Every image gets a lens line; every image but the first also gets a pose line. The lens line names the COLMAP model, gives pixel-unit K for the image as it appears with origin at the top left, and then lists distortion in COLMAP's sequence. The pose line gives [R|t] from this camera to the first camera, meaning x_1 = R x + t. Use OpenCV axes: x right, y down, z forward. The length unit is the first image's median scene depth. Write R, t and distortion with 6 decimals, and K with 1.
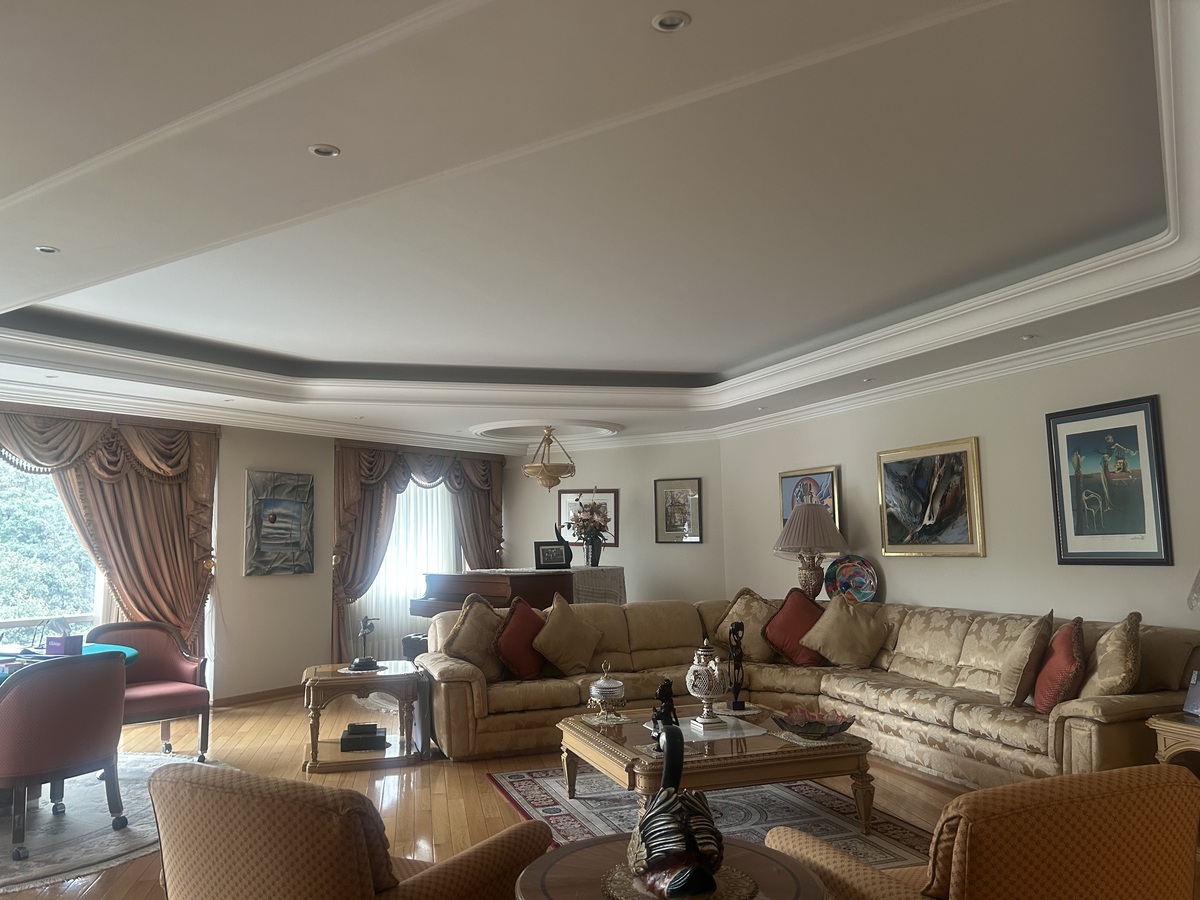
lens RADIAL K [[900.6, 0, 600.0], [0, 900.6, 450.0], [0, 0, 1]] dist [0.081092, -0.098408]
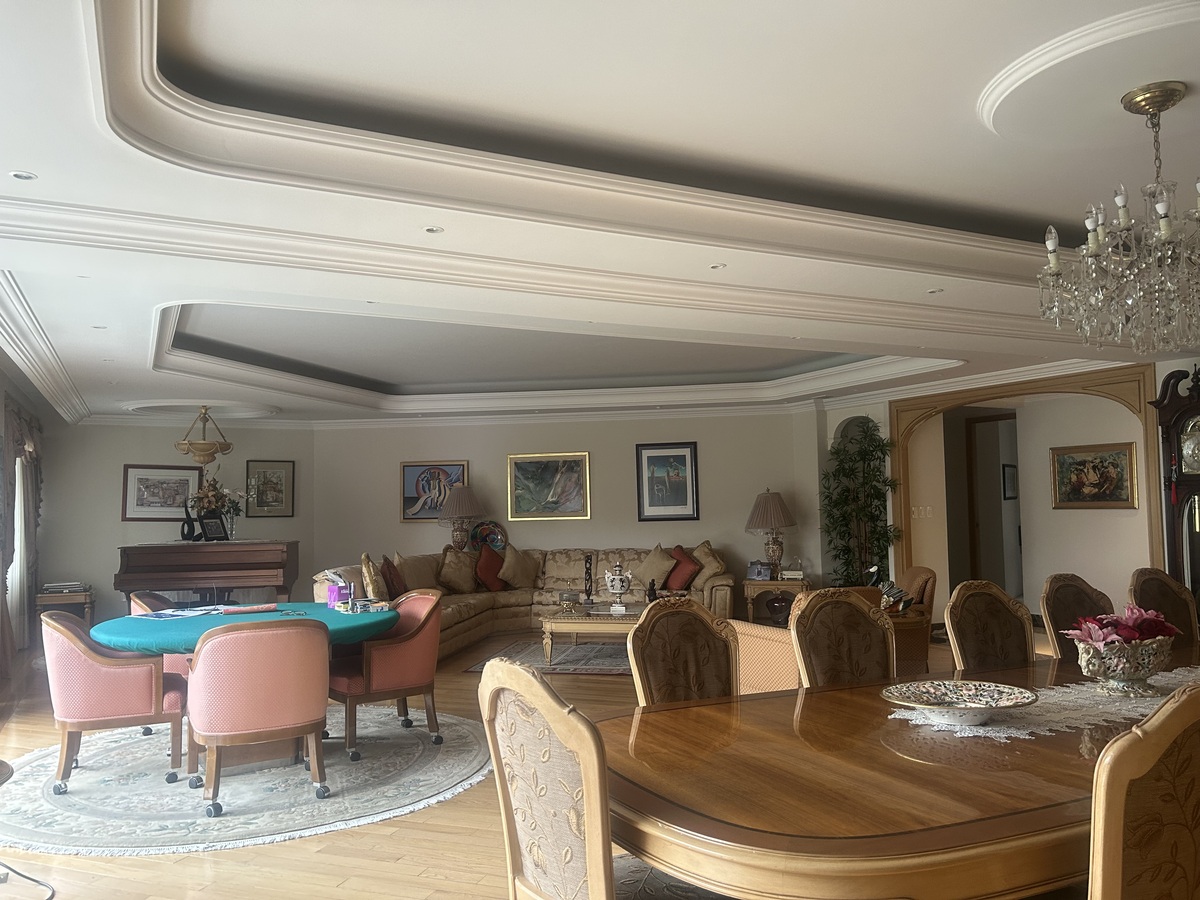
lens RADIAL K [[910.8, 0, 600.6], [0, 910.8, 433.9], [0, 0, 1]] dist [0.060848, -0.059968]
pose [[0.511384, 0.079230, 0.855692, -0.914432], [-0.076277, 0.995995, -0.046636, 0.026638], [-0.855960, -0.041420, 0.515380, 0.054510]]
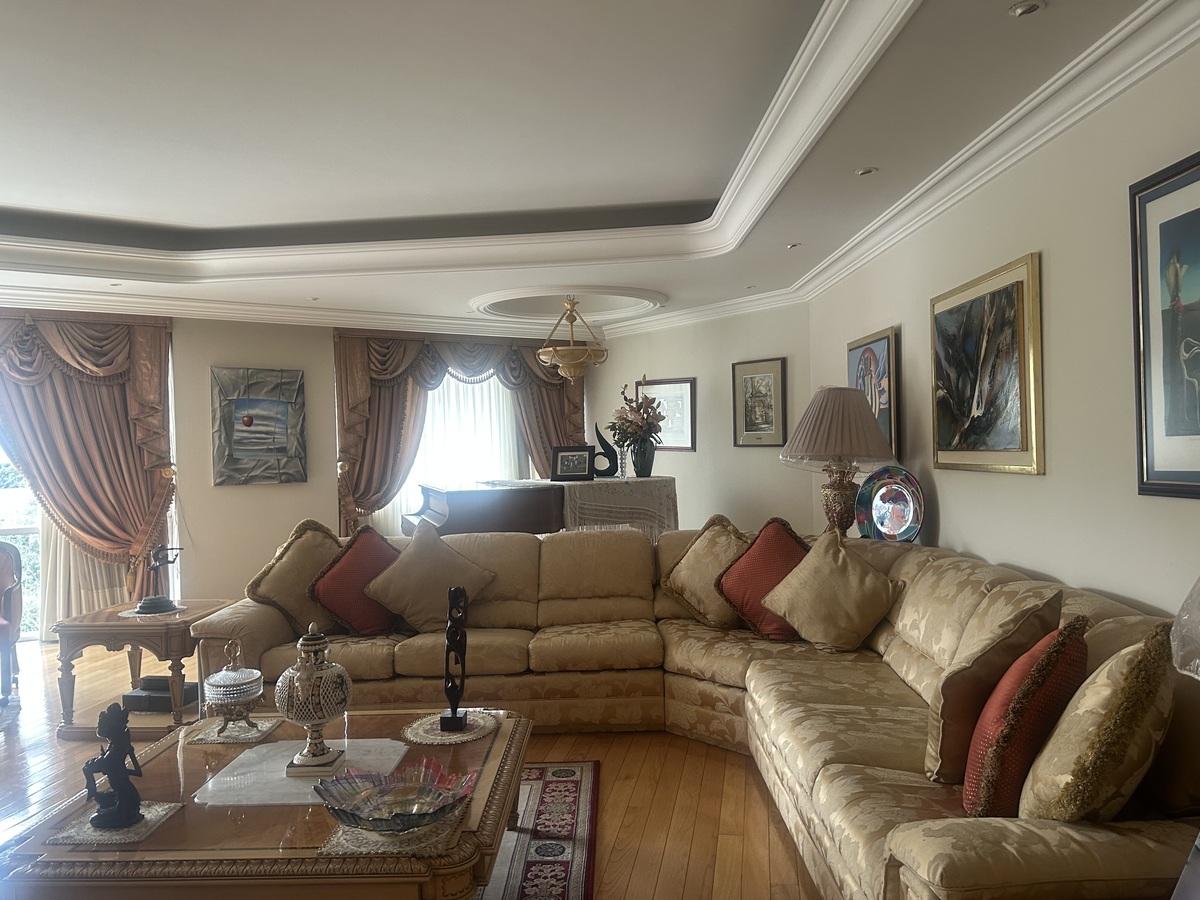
lens RADIAL K [[900.6, 0, 600.0], [0, 900.6, 450.0], [0, 0, 1]] dist [0.081092, -0.098408]
pose [[0.932164, -0.003031, -0.362023, 0.305963], [0.043864, 0.993544, 0.104627, 0.028052], [0.359368, -0.113409, 0.926279, 0.329212]]
